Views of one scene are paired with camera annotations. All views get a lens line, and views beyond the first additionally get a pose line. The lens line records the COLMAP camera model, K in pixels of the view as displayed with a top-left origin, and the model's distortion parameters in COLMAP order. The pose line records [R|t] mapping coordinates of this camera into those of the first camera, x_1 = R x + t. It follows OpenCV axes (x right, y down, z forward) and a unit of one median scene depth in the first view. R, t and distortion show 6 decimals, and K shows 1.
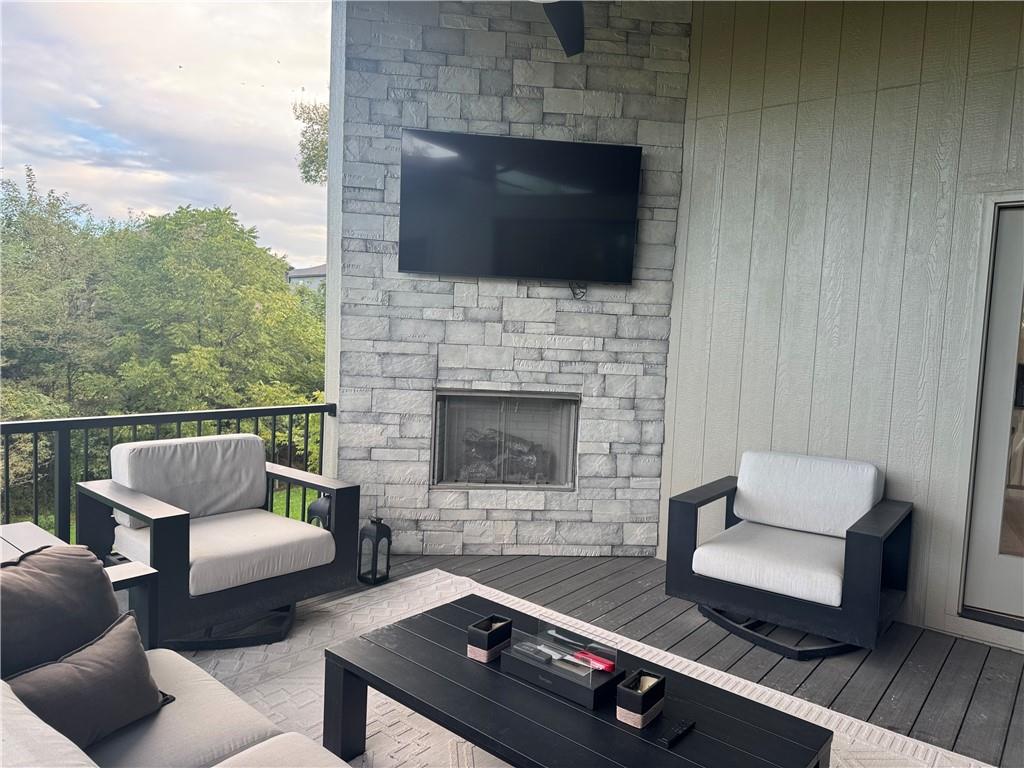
lens RADIAL K [[714.4, 0, 512.0], [0, 714.4, 384.0], [0, 0, 1]] dist [0.174235, -0.223257]
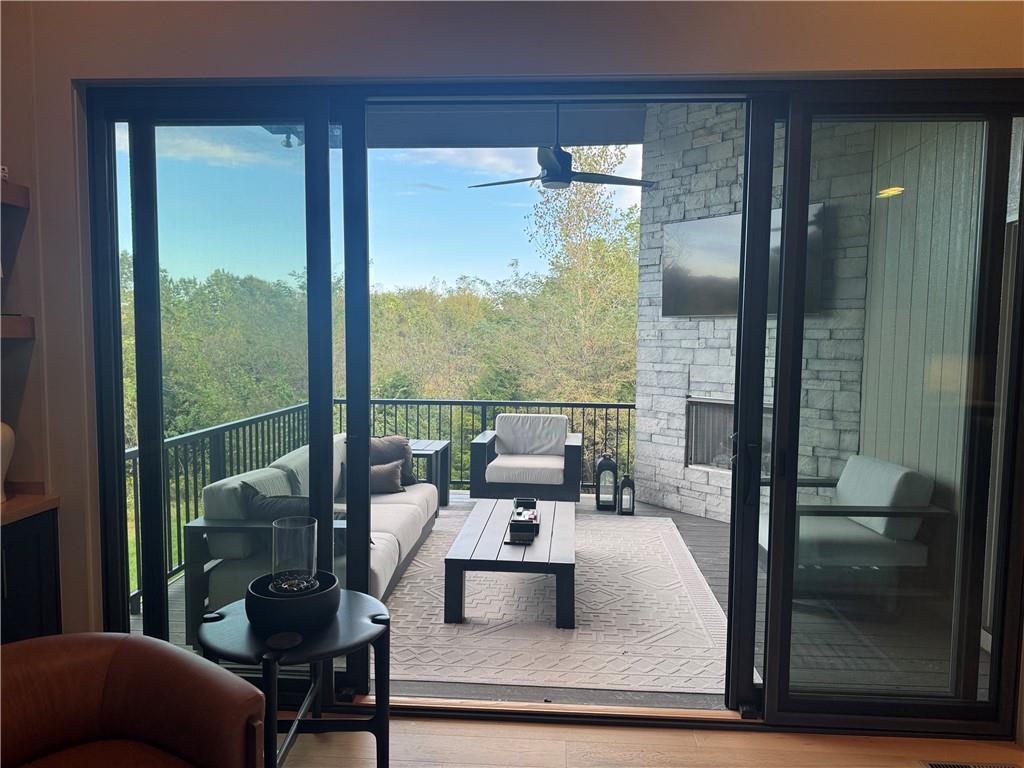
lens RADIAL K [[714.4, 0, 512.0], [0, 714.4, 384.0], [0, 0, 1]] dist [0.174235, -0.223257]
pose [[0.580333, 0.017081, -0.814200, 0.858244], [-0.041306, 0.999111, -0.008481, 0.008999], [0.813331, 0.038553, 0.580522, -0.117849]]
